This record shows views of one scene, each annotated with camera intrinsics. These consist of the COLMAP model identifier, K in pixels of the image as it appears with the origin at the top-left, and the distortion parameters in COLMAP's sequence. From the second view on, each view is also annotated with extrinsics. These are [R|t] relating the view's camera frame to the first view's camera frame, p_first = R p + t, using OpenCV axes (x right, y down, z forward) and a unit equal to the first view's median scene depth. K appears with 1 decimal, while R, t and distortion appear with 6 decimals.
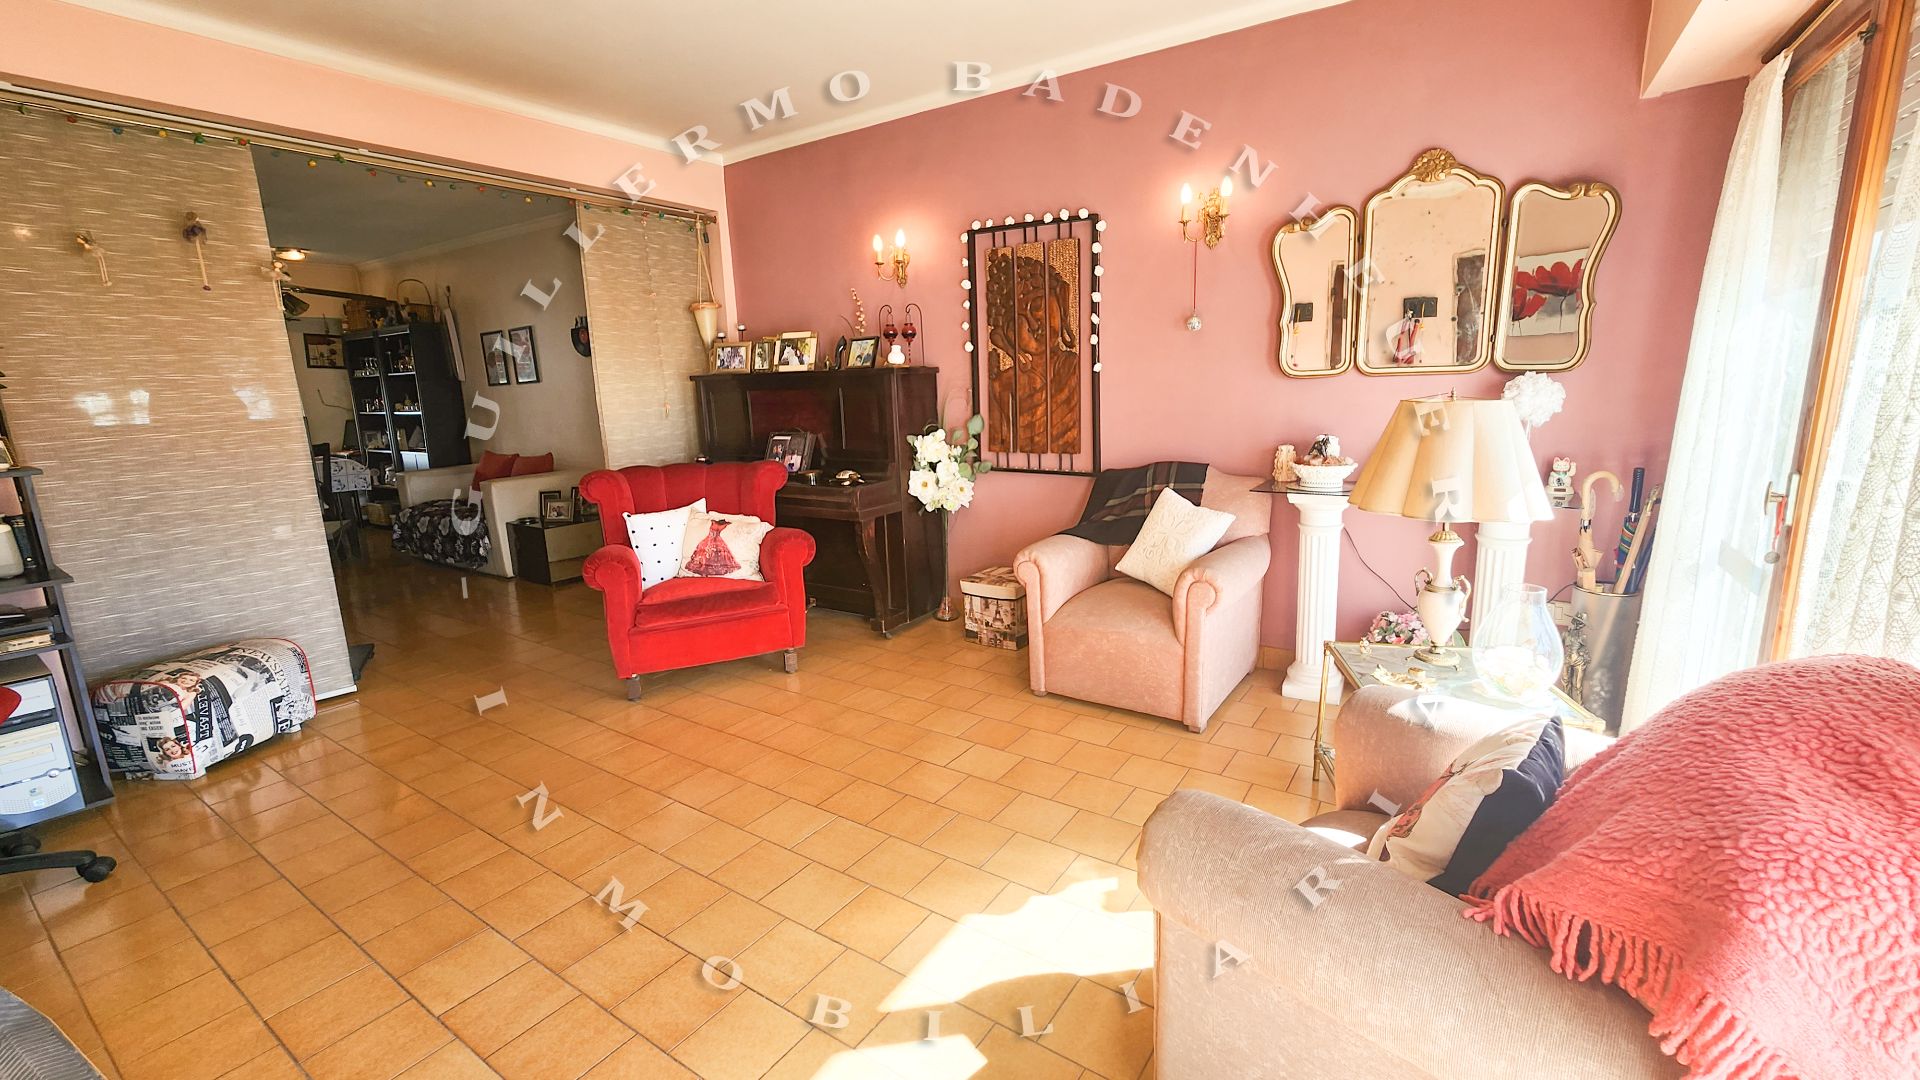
lens RADIAL K [[783.3, 0, 983.4], [0, 783.3, 527.3], [0, 0, 1]] dist [-0.000603, -0.000534]
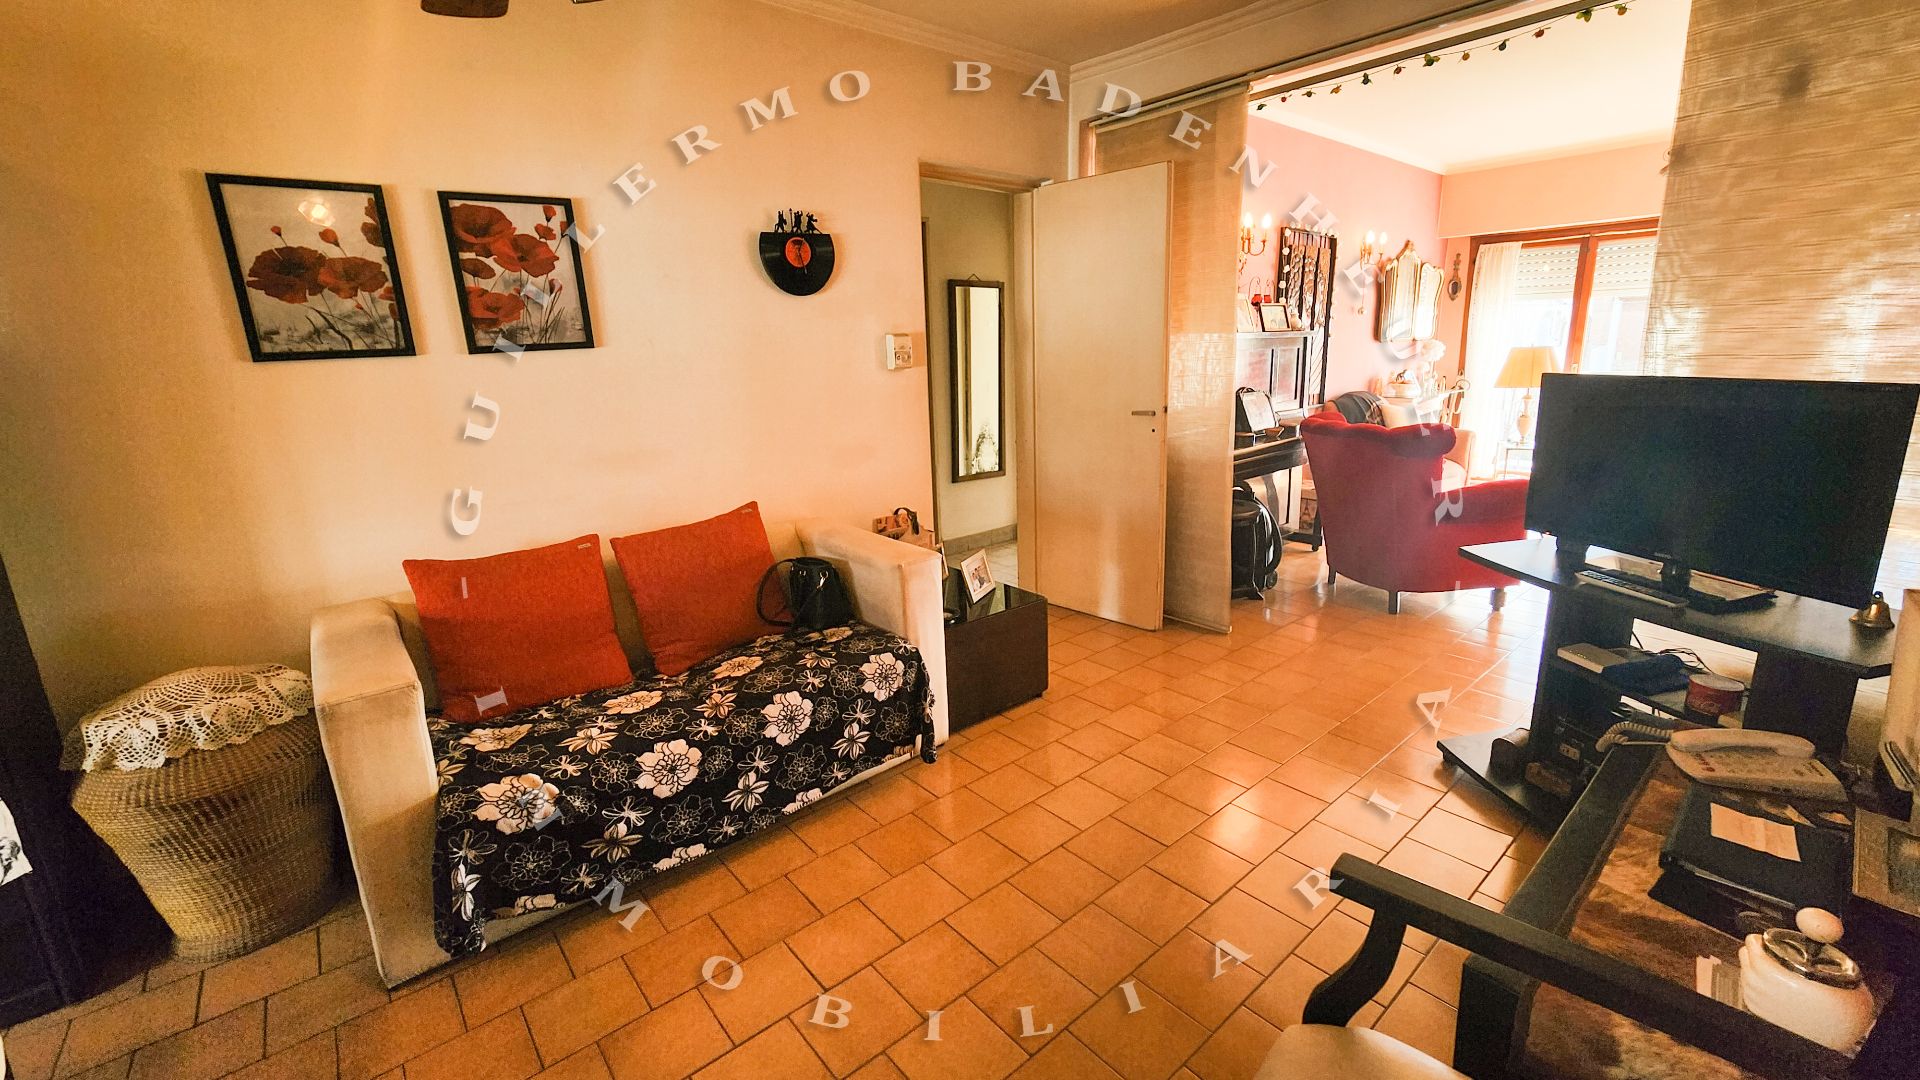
lens RADIAL K [[782.8, 0, 983.0], [0, 782.8, 525.5], [0, 0, 1]] dist [-0.000700, -0.000670]
pose [[0.269490, -0.196706, 0.942699, -0.824988], [0.200499, 0.968925, 0.144862, -0.105135], [-0.941900, 0.149971, 0.300555, 0.645444]]
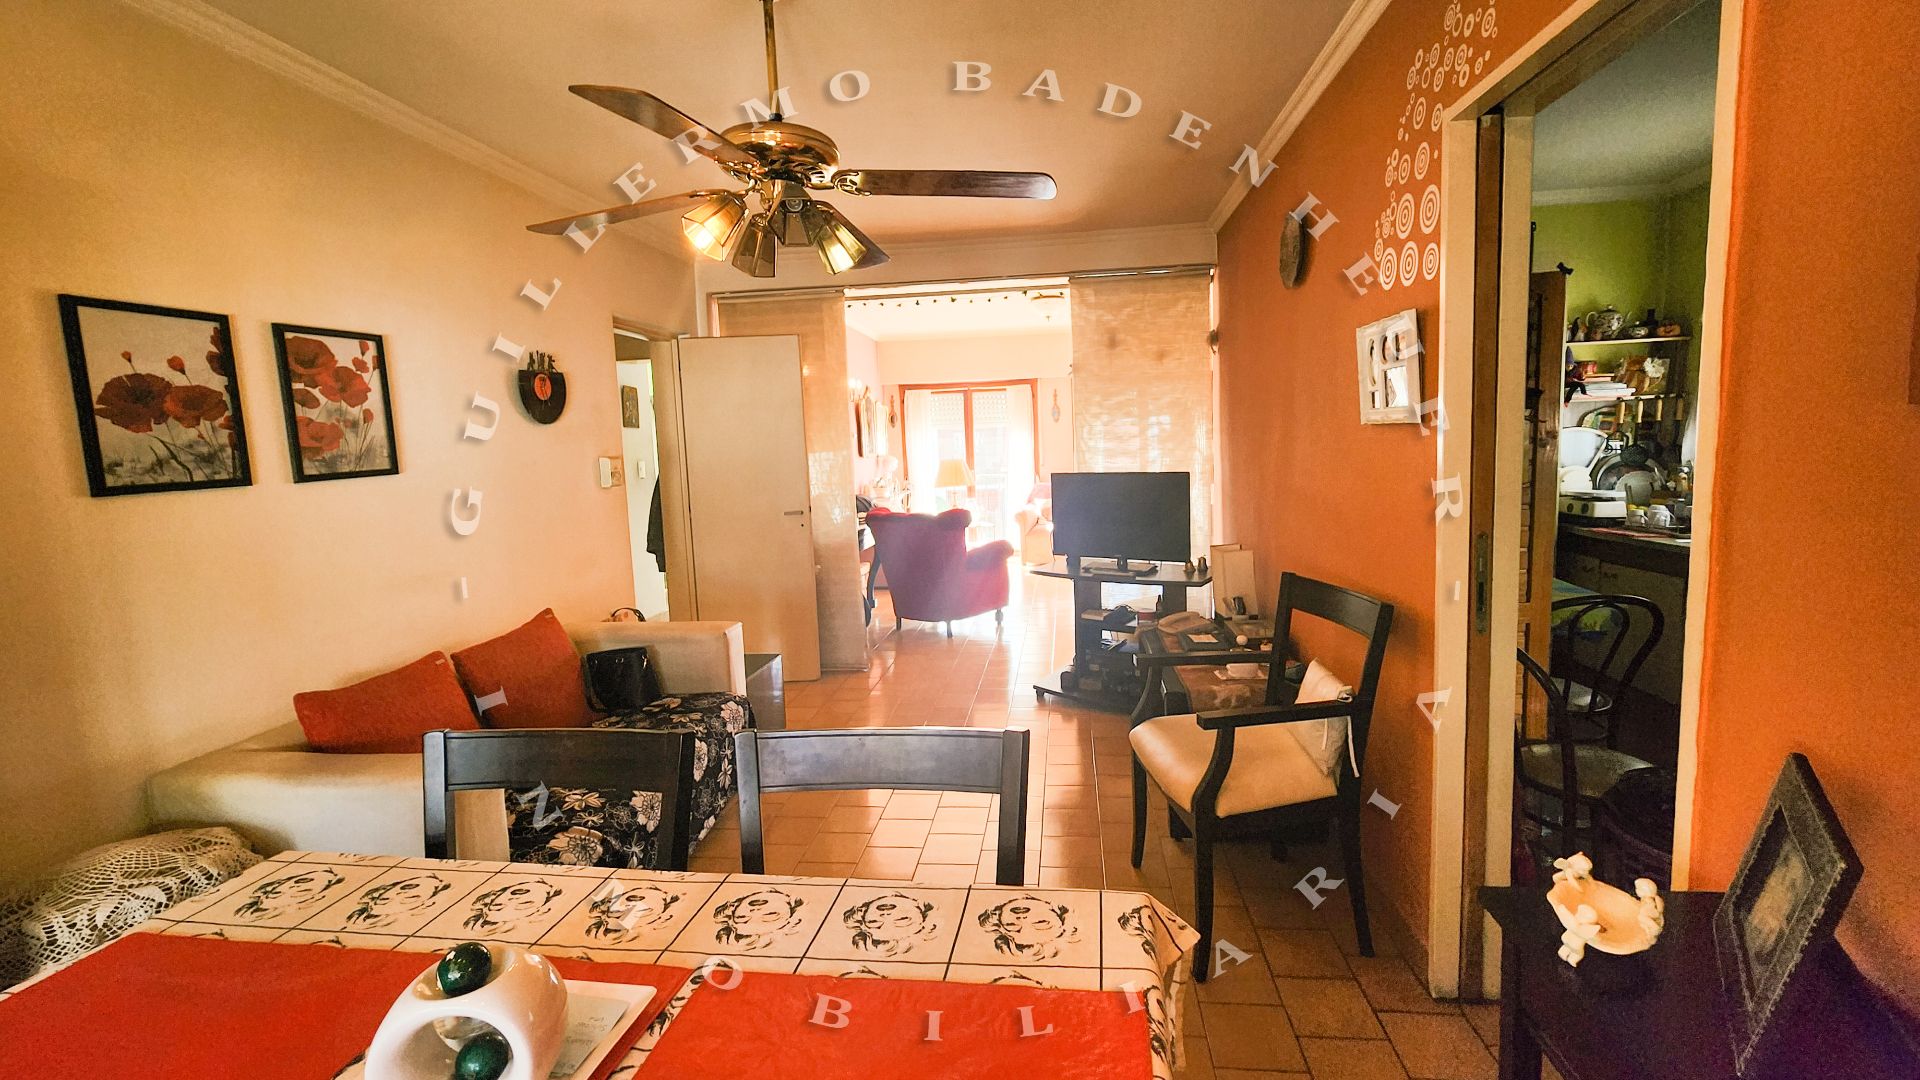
lens RADIAL K [[783.3, 0, 983.4], [0, 783.3, 527.3], [0, 0, 1]] dist [-0.000603, -0.000534]
pose [[-0.455733, -0.049168, 0.888757, -0.972930], [0.219671, 0.961377, 0.165827, -0.144770], [-0.862584, 0.270807, -0.427331, 0.837371]]
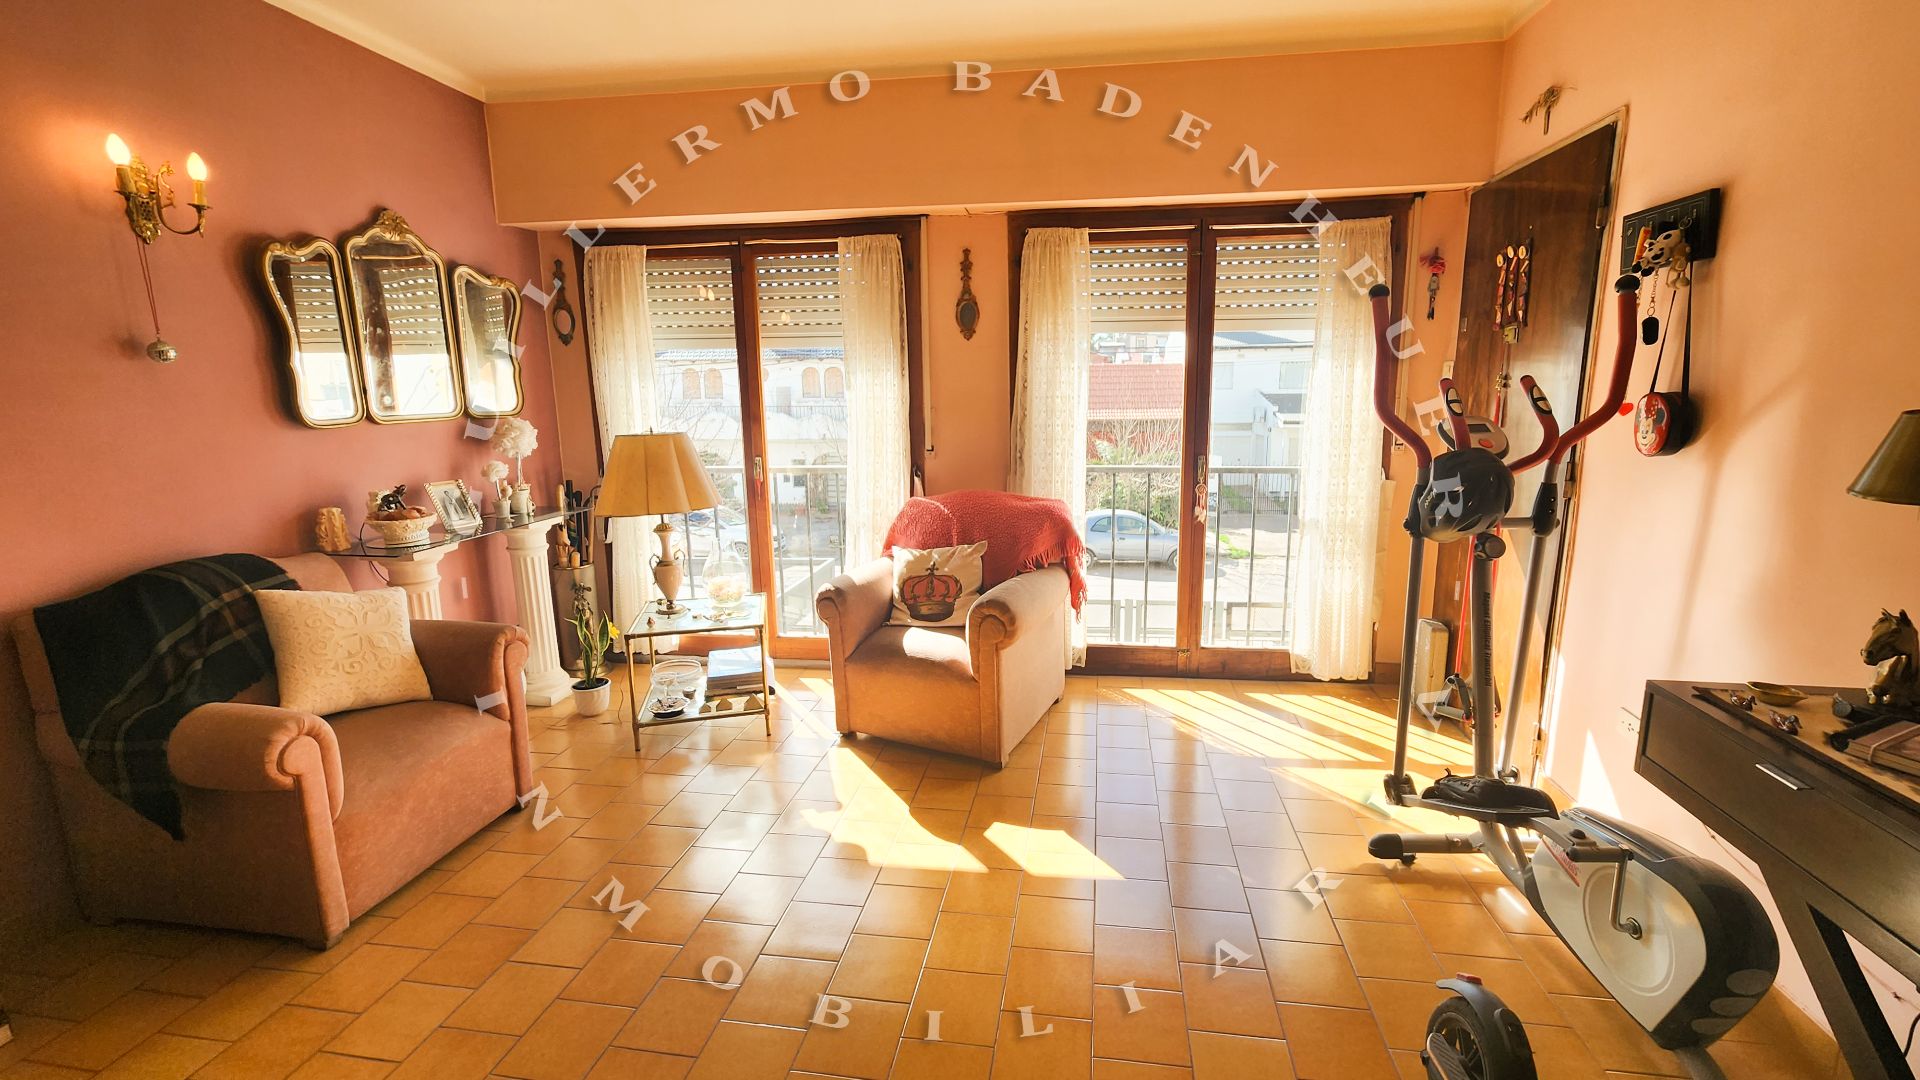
lens RADIAL K [[783.3, 0, 983.4], [0, 783.3, 527.3], [0, 0, 1]] dist [-0.000603, -0.000534]
pose [[-0.415543, -0.127600, 0.900579, -0.304318], [0.196955, 0.953998, 0.226047, -0.063265], [-0.887994, 0.271306, -0.371295, 0.318130]]
